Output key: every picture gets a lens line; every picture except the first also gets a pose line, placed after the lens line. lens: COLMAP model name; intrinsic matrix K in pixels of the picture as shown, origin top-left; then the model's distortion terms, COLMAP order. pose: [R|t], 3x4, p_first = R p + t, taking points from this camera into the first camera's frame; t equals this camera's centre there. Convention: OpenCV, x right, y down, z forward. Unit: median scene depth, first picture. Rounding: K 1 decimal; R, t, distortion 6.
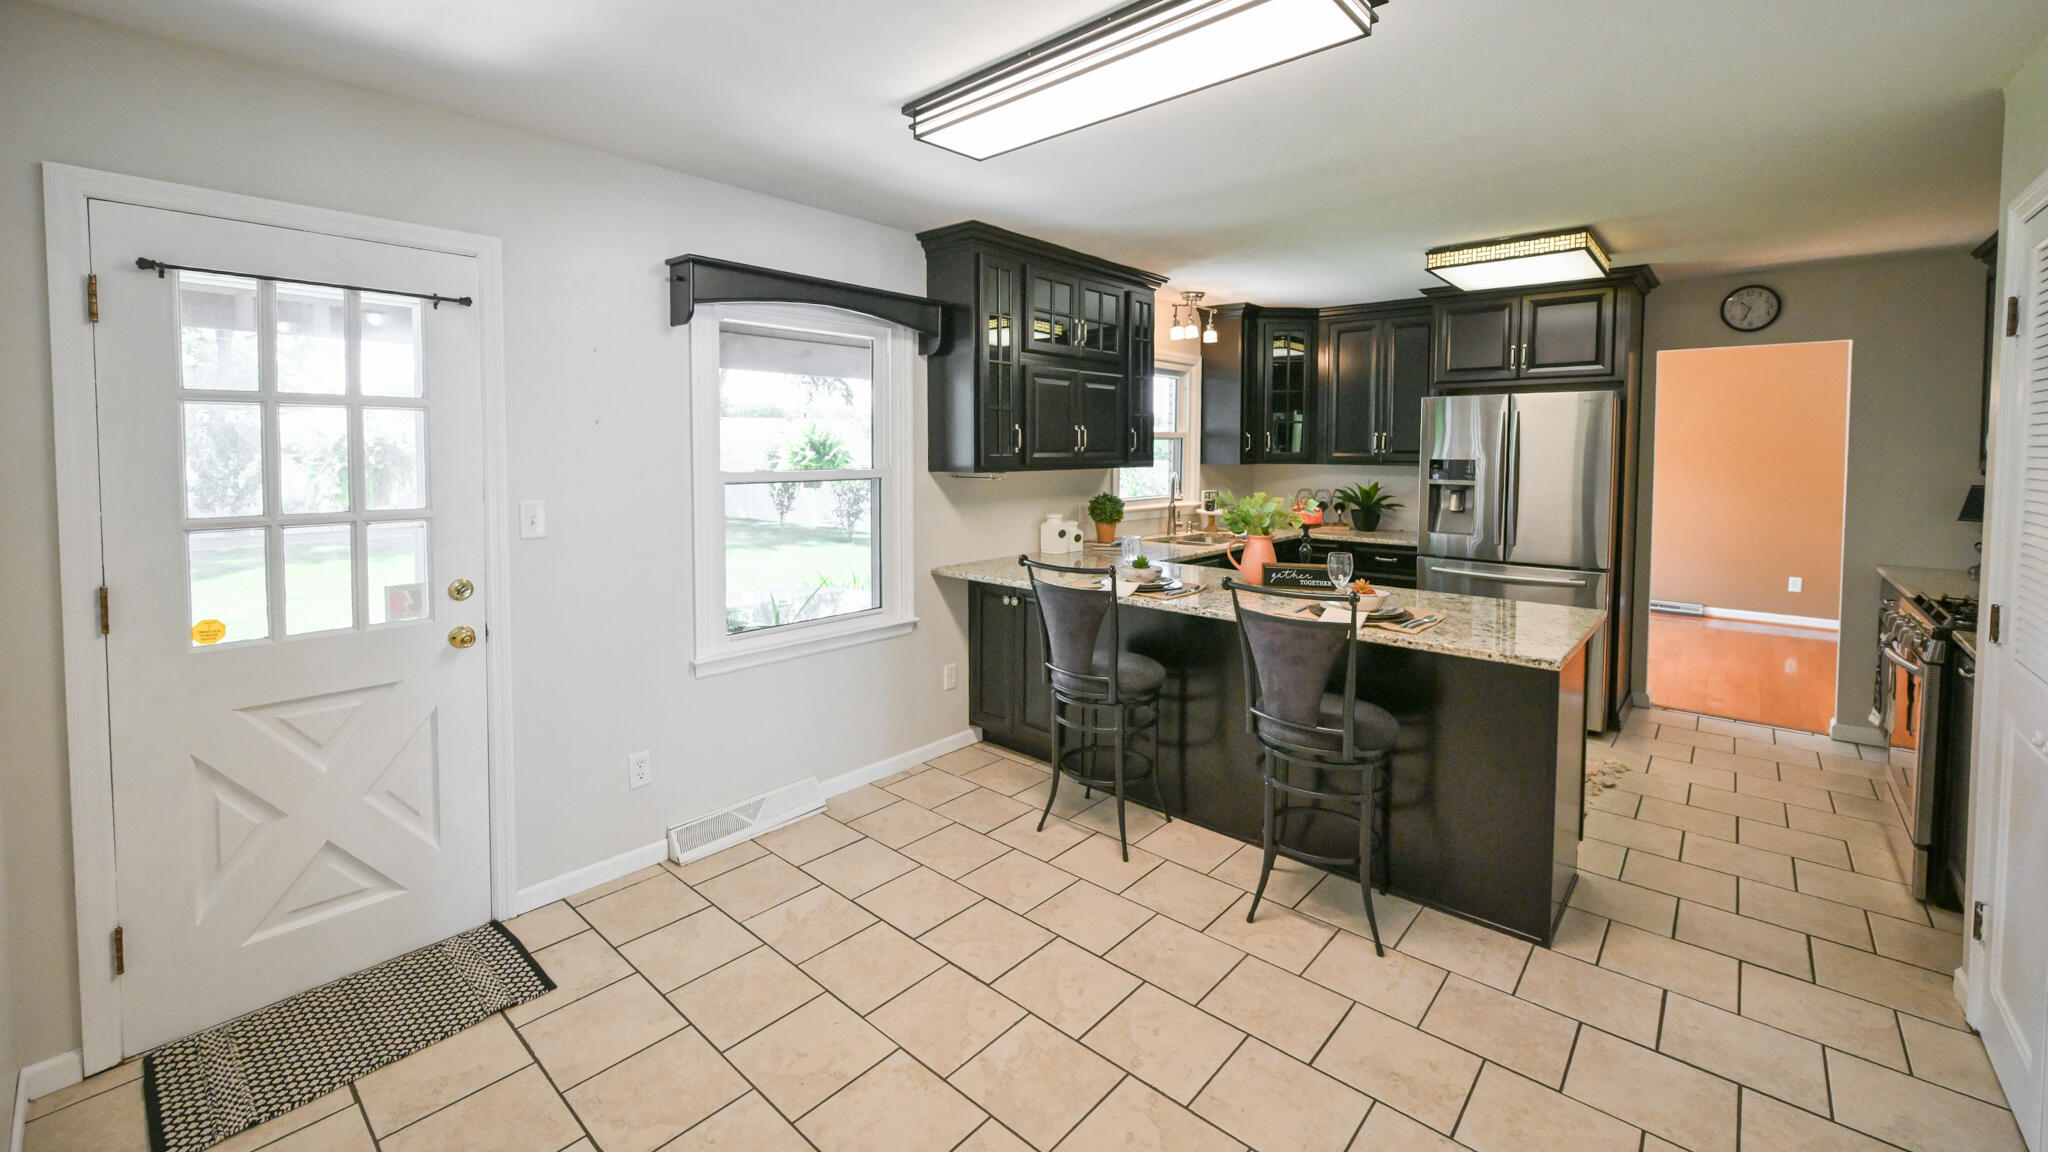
lens RADIAL K [[817.9, 0, 1028.3], [0, 817.9, 479.3], [0, 0, 1]] dist [-0.000049, 0.000091]
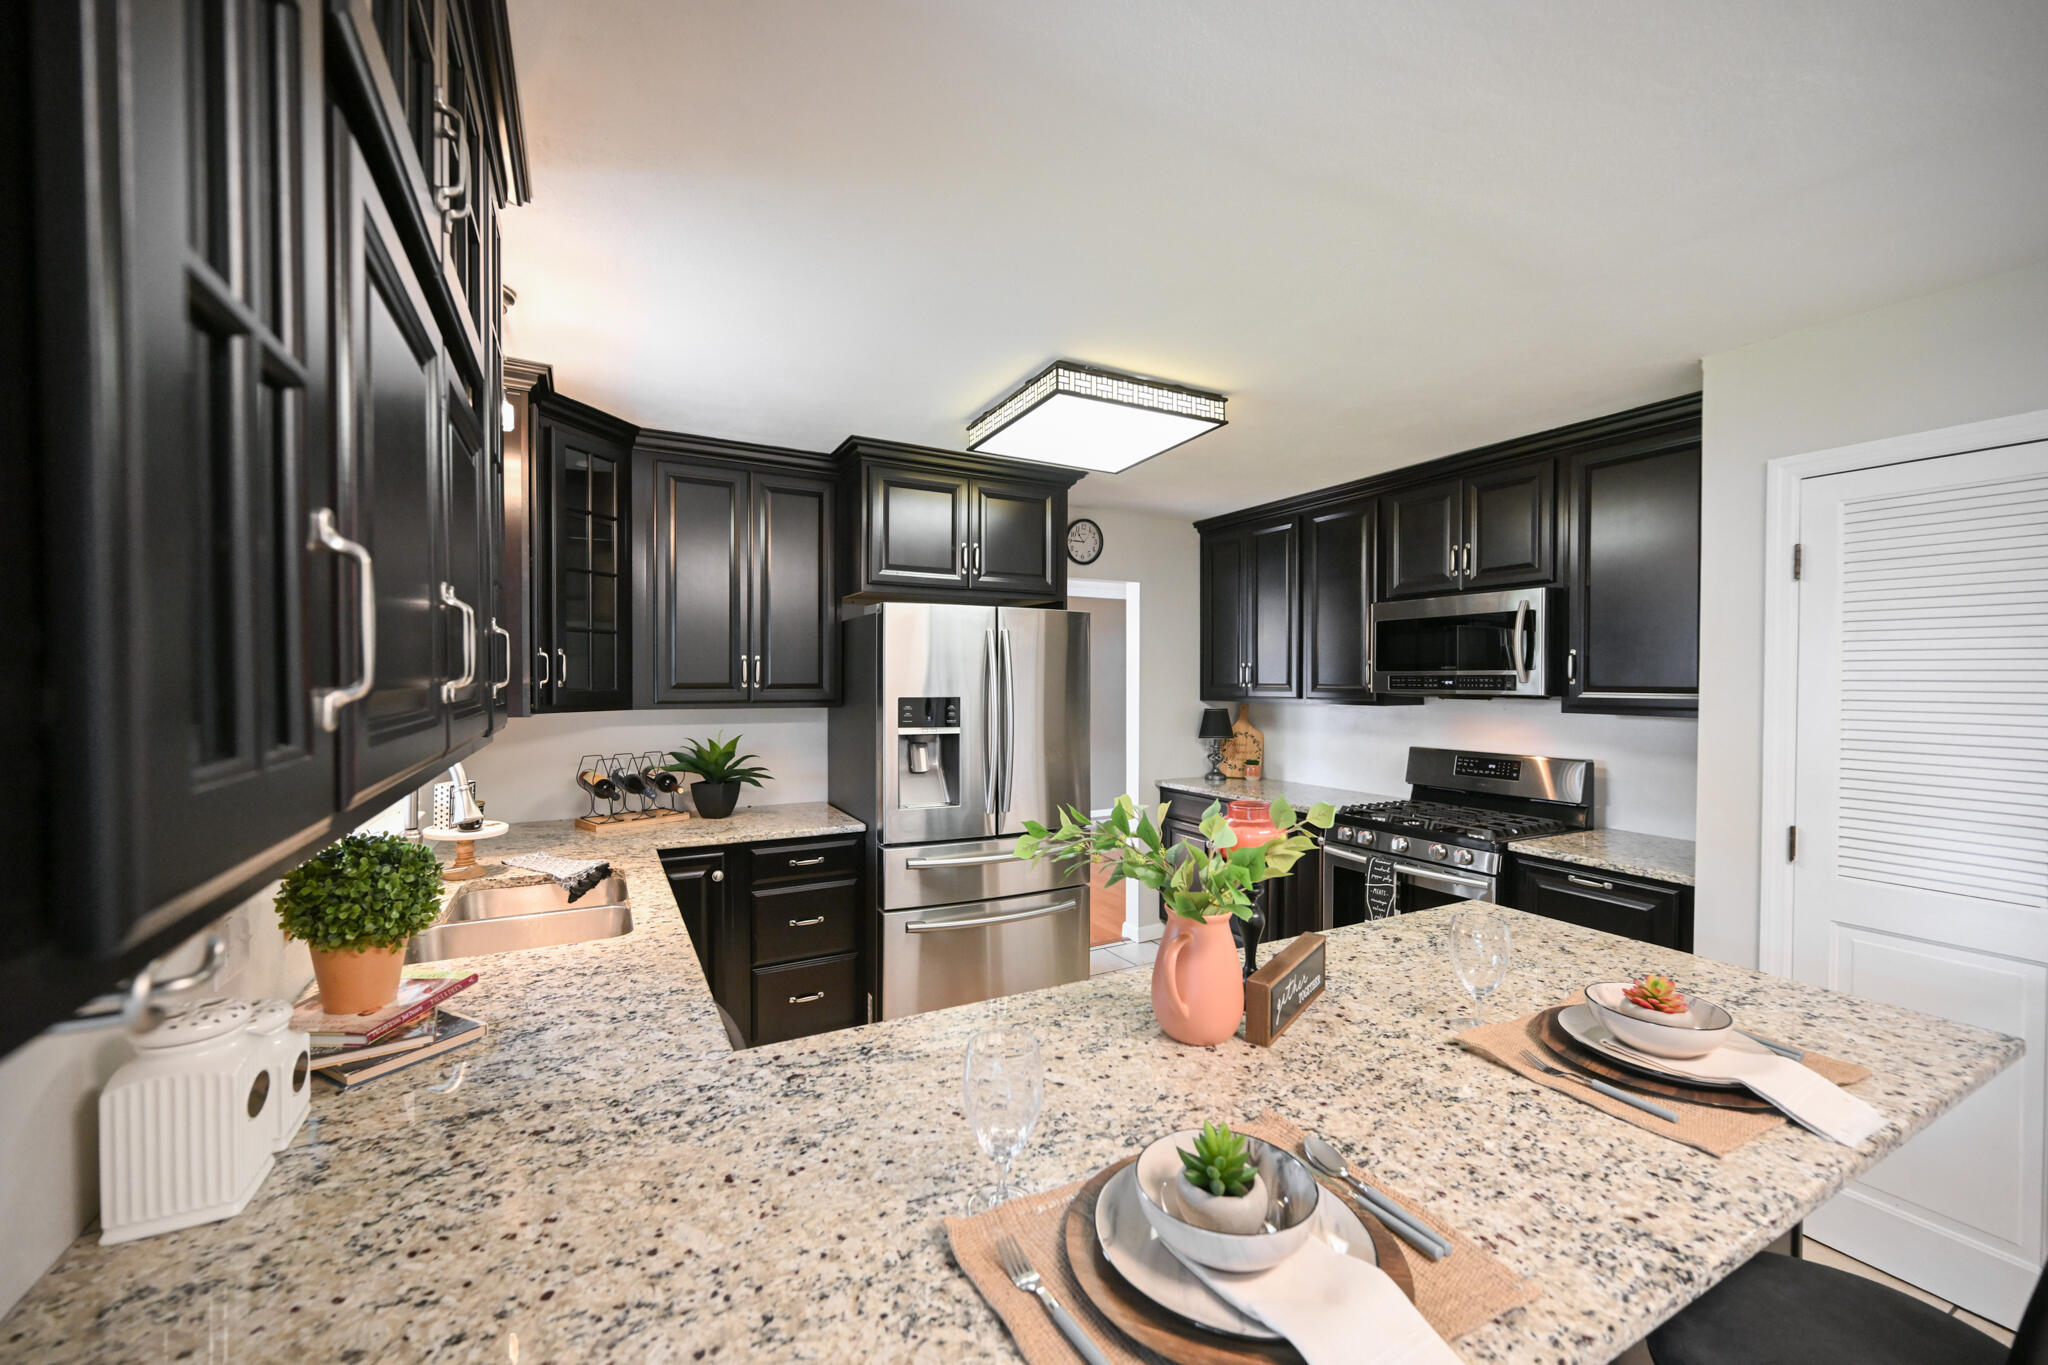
lens RADIAL K [[801.2, 0, 1013.3], [0, 801.2, 686.1], [0, 0, 1]] dist [0.001053, -0.000026]
pose [[0.356292, -0.010799, 0.934312, -0.076498], [0.036343, 0.999337, -0.002308, -0.029064], [-0.933668, 0.034778, 0.356448, 0.694982]]
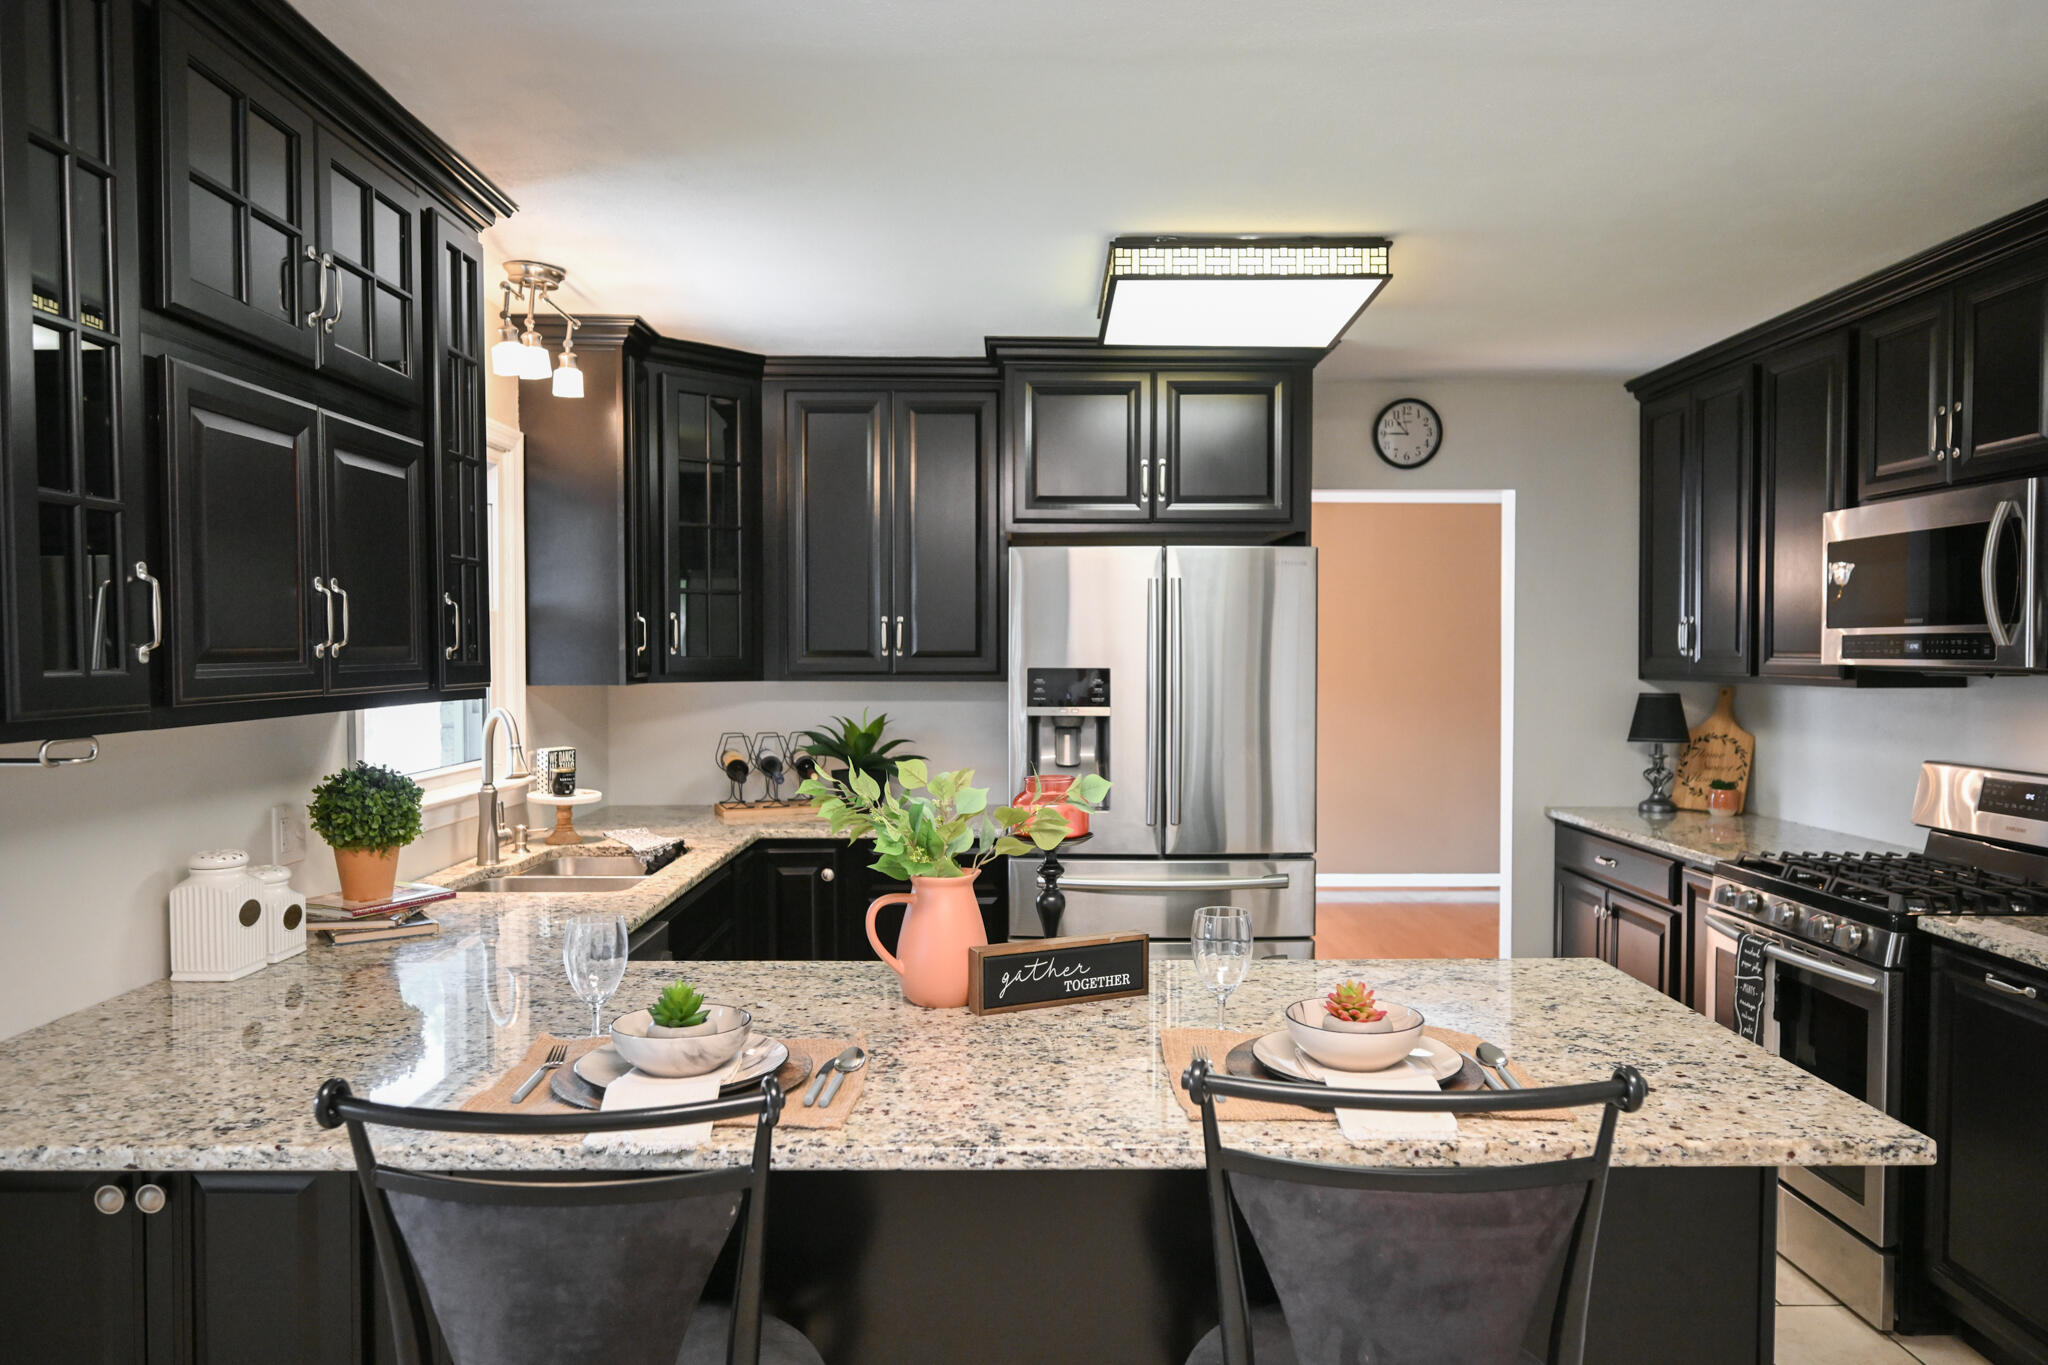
lens RADIAL K [[1357.3, 0, 1024.7], [0, 1357.3, 689.6], [0, 0, 1]] dist [-0.004109, 0.003521]
pose [[0.746296, -0.023886, 0.665185, -0.079485], [0.029428, 0.999563, 0.002877, -0.013447], [-0.664963, 0.017428, 0.746673, 0.369465]]
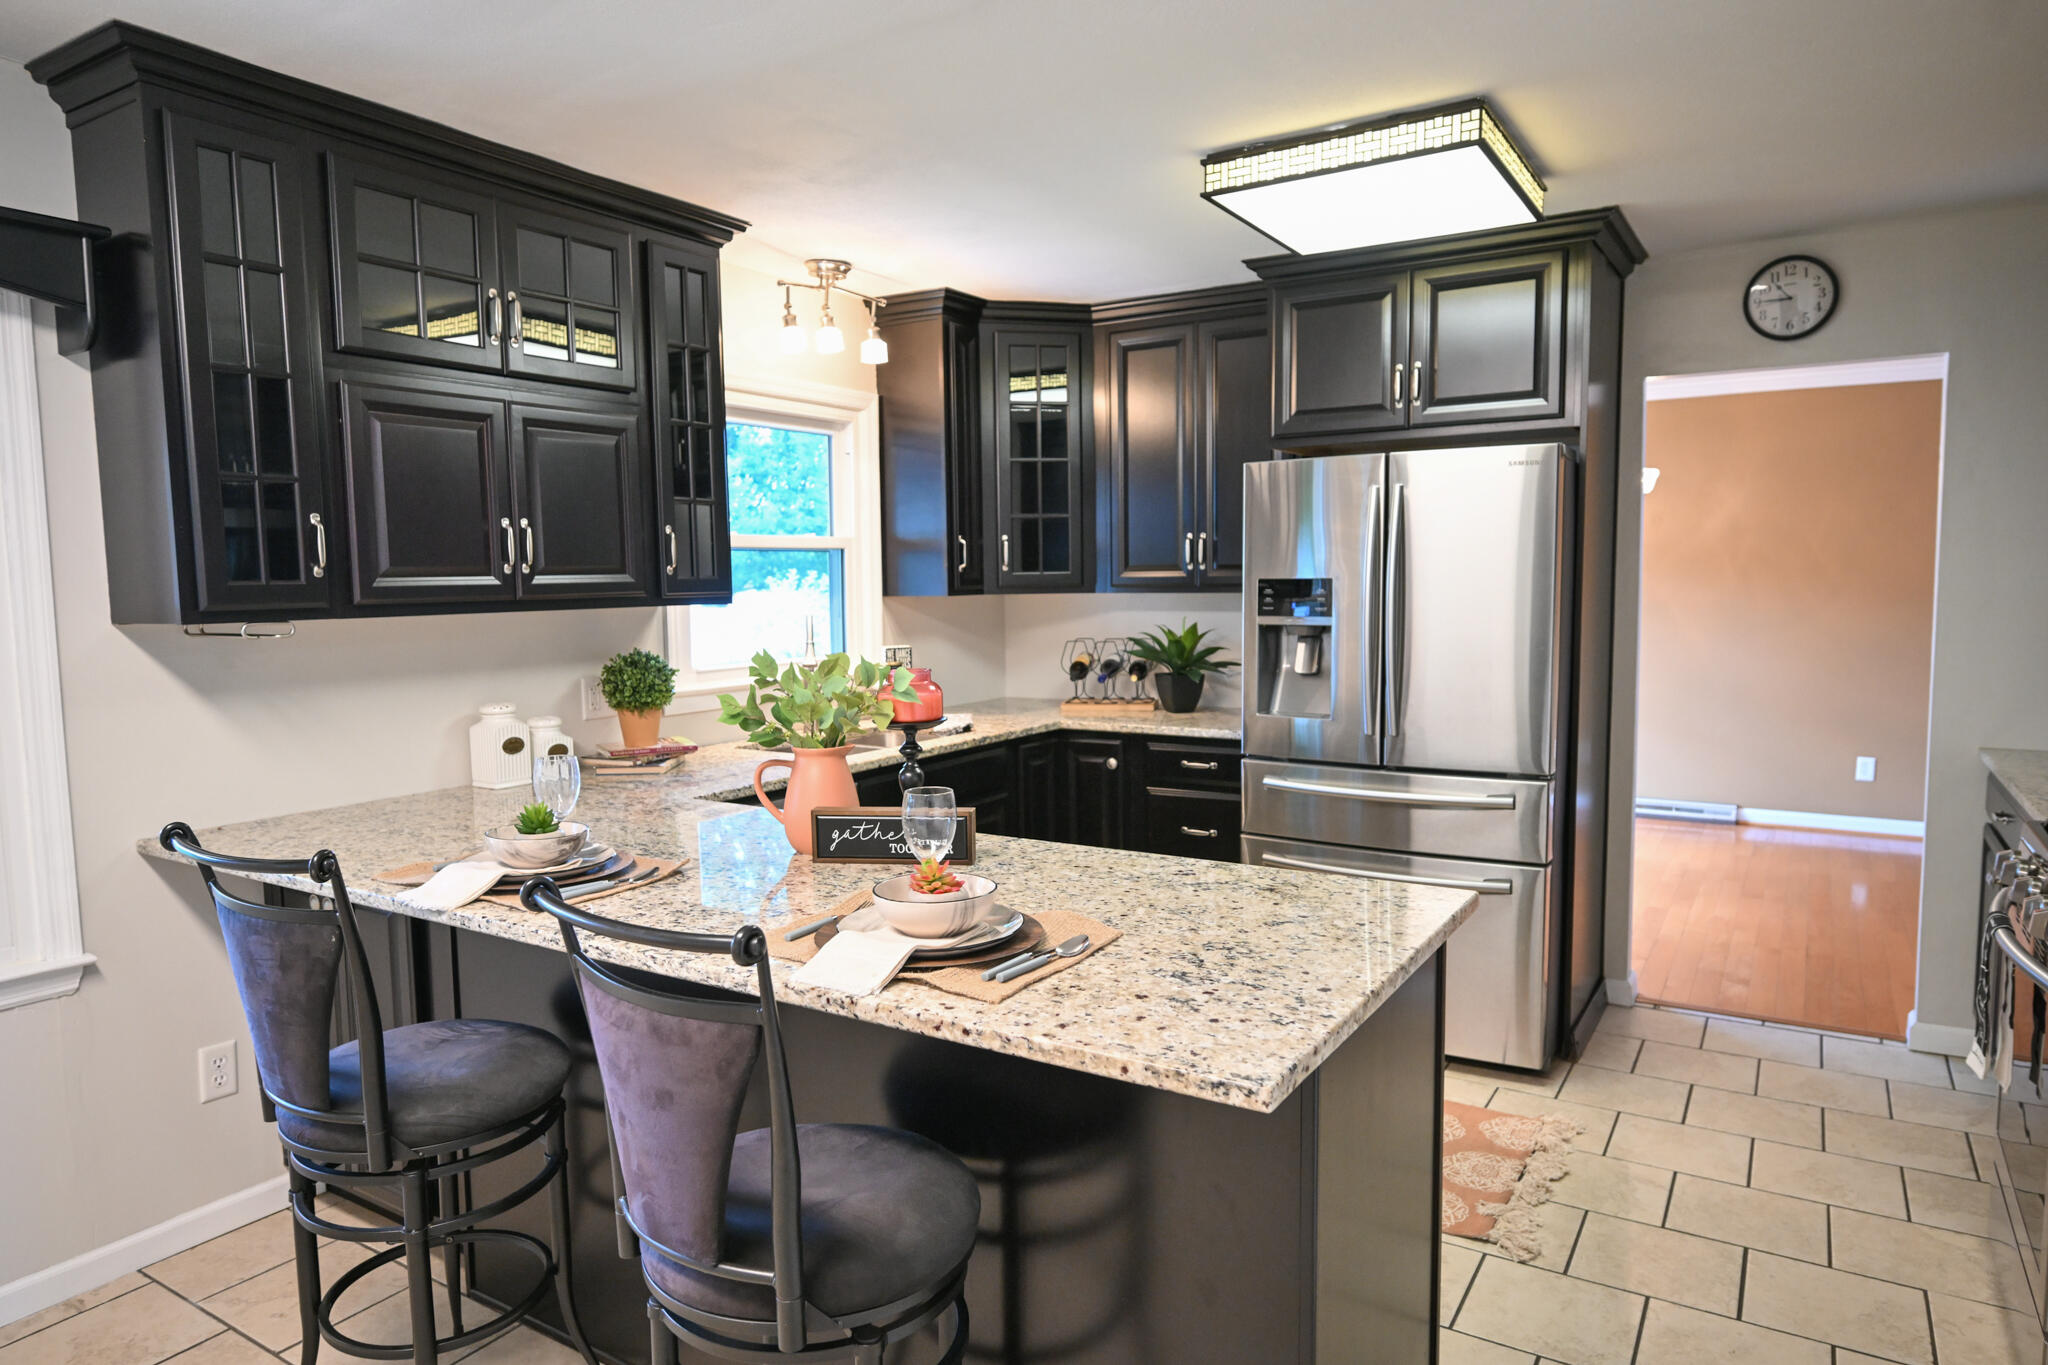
lens RADIAL K [[1252.8, 0, 1024.0], [0, 1252.8, 682.5], [0, 0, 1]] dist [-0.000426, 0.000706]
pose [[0.987713, -0.029926, 0.153384, 0.213263], [0.022981, 0.998637, 0.046855, 0.001541], [-0.154577, -0.042754, 0.987055, 0.211043]]
